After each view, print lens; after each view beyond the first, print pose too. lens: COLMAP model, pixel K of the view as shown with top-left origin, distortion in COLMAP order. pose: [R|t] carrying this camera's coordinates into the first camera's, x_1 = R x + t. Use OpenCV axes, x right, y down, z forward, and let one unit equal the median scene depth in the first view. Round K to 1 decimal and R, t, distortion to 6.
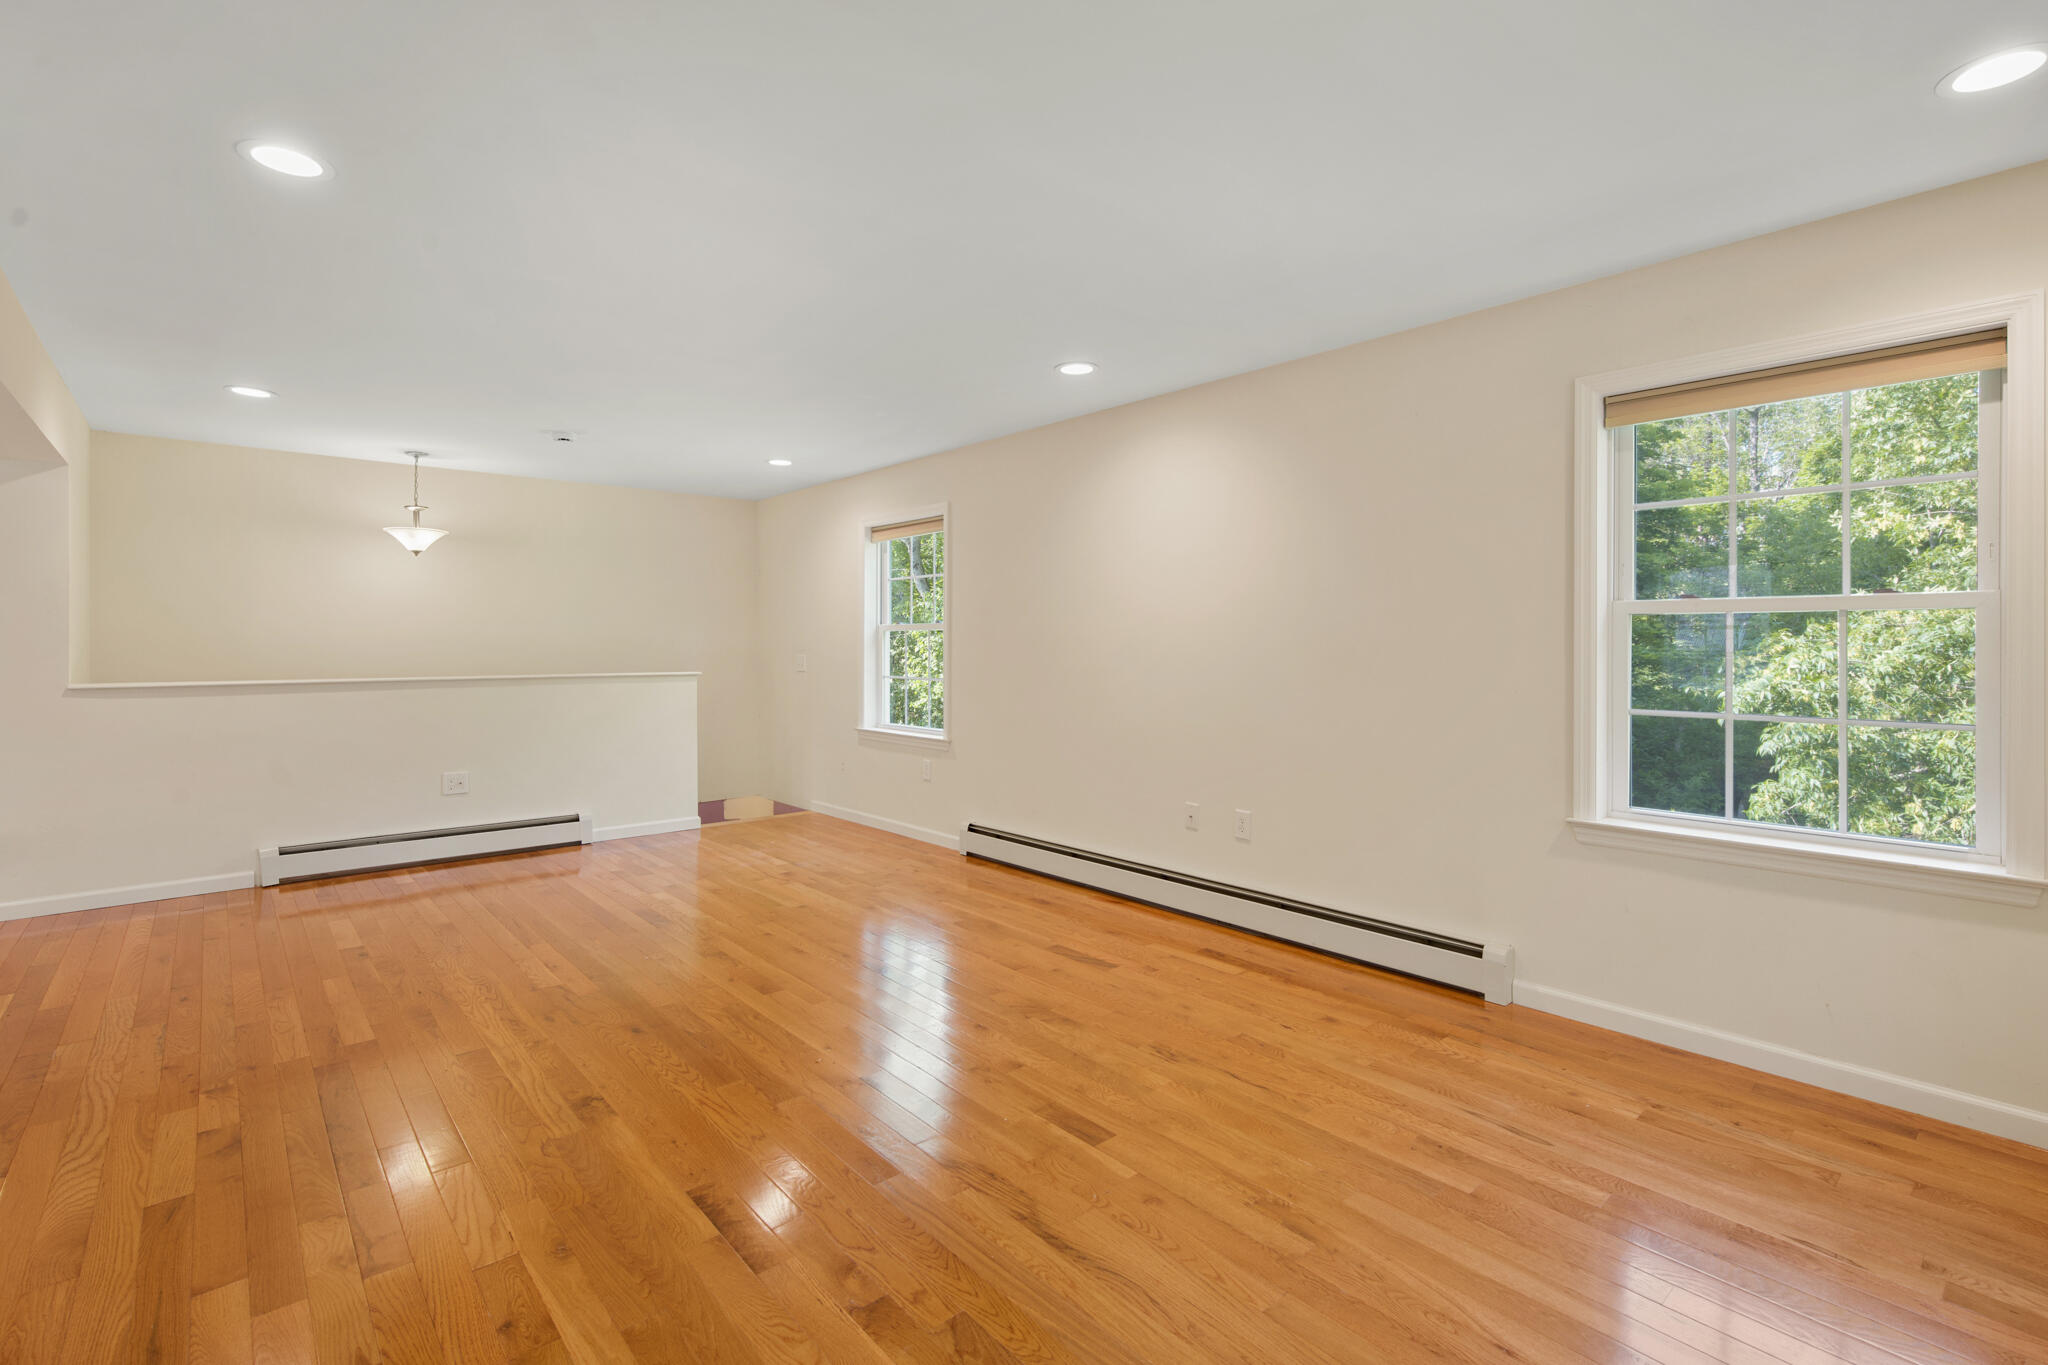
lens RADIAL K [[938.5, 0, 1028.2], [0, 938.5, 633.0], [0, 0, 1]] dist [0.001018, -0.000333]
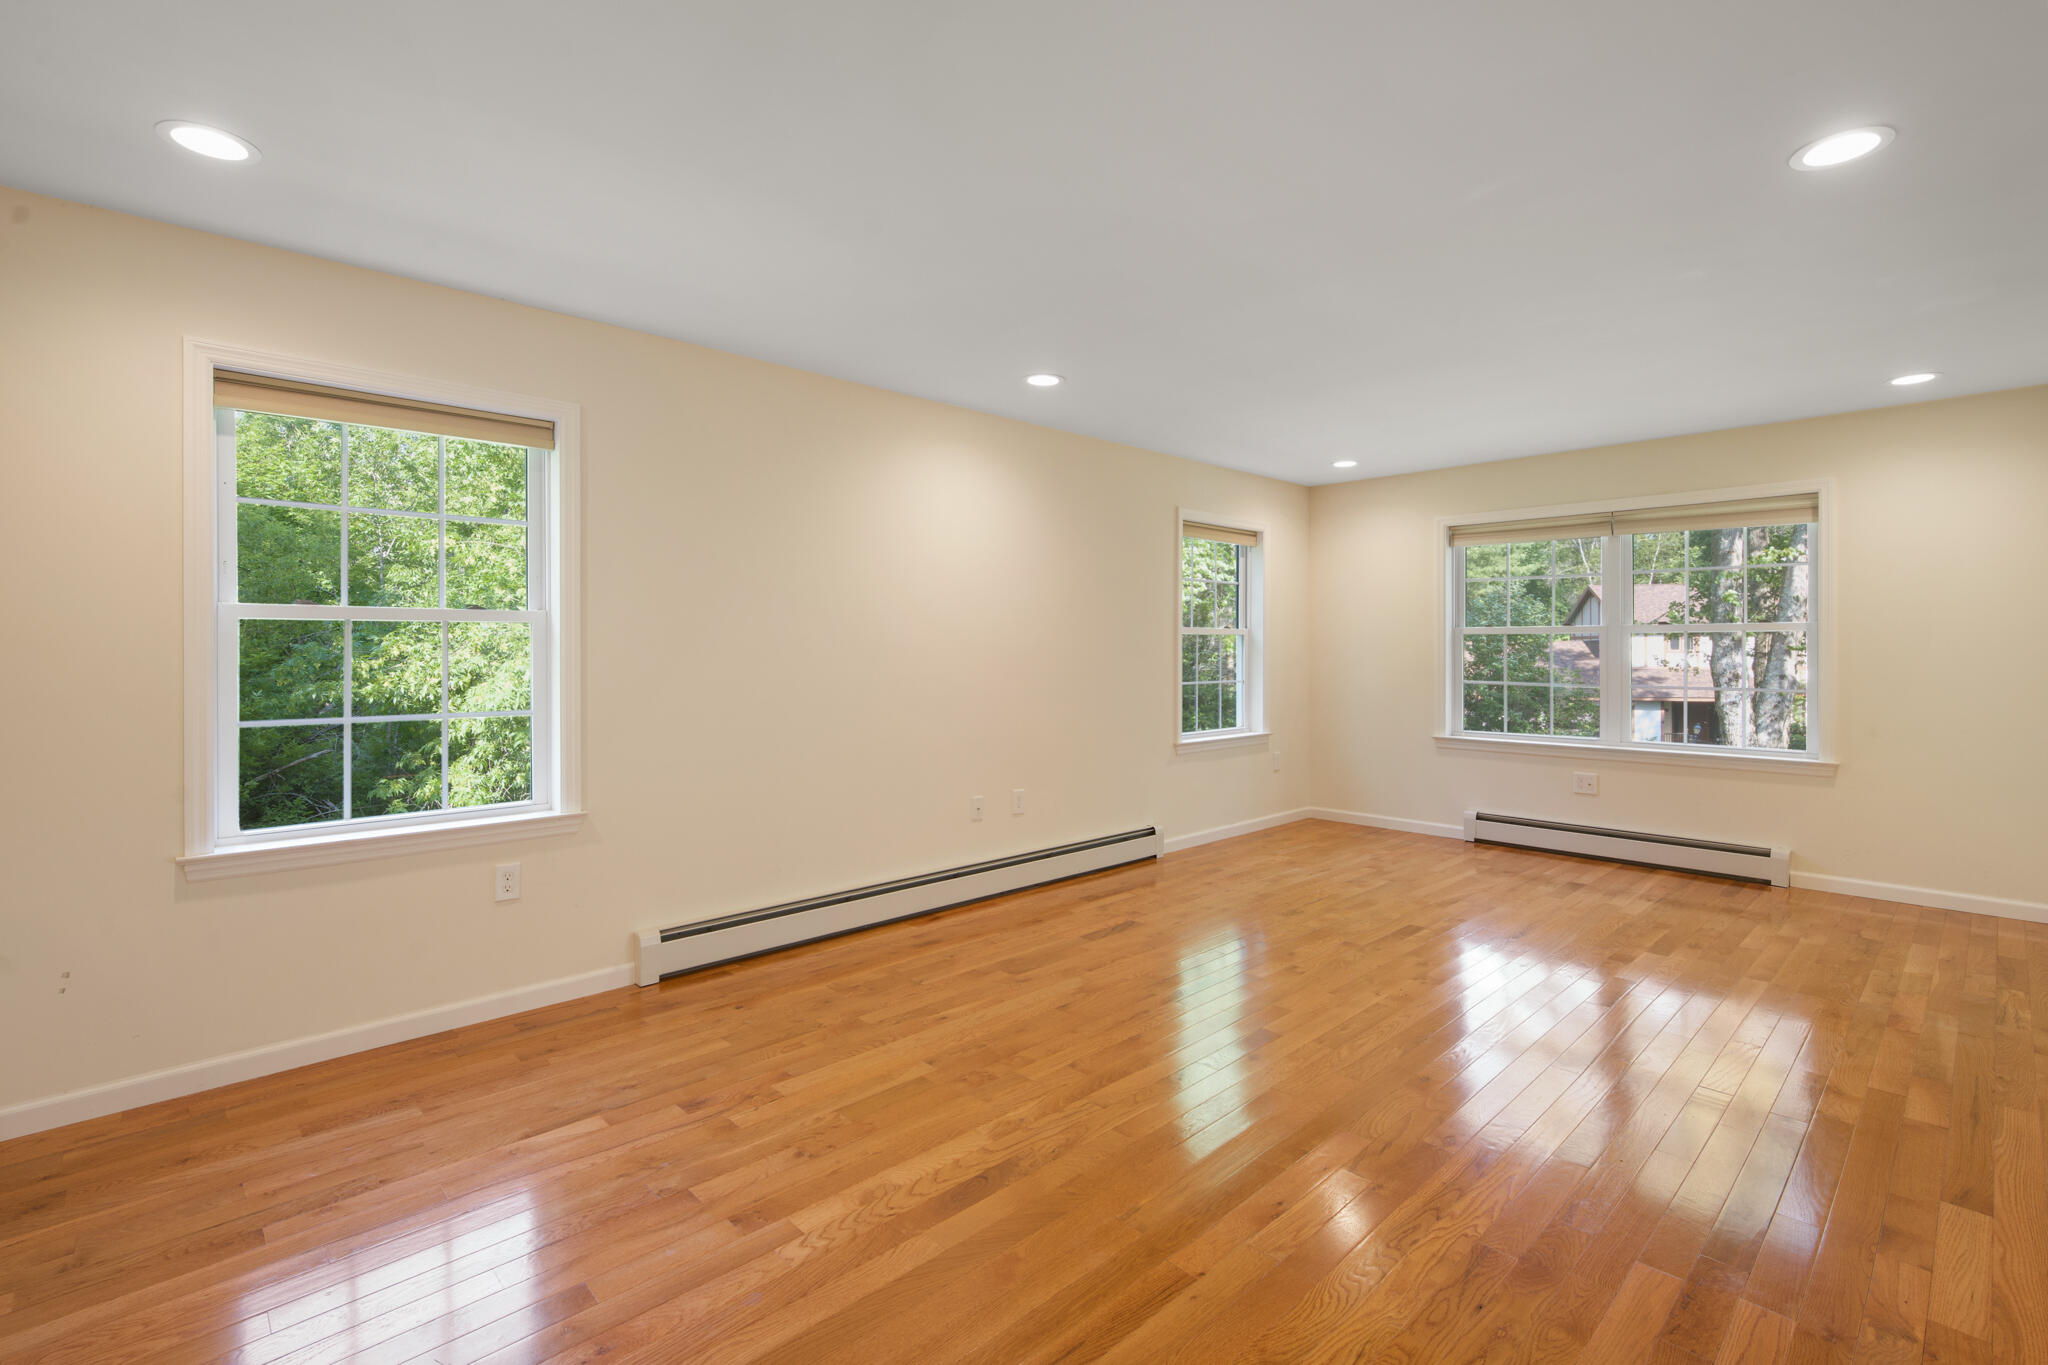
lens RADIAL K [[926.2, 0, 1017.6], [0, 926.2, 638.0], [0, 0, 1]] dist [-0.004015, -0.000406]
pose [[-0.032566, 0.009783, 0.999422, -0.850699], [-0.010184, 0.999897, -0.010119, 0.007414], [-0.999418, -0.010507, -0.032463, 0.934438]]
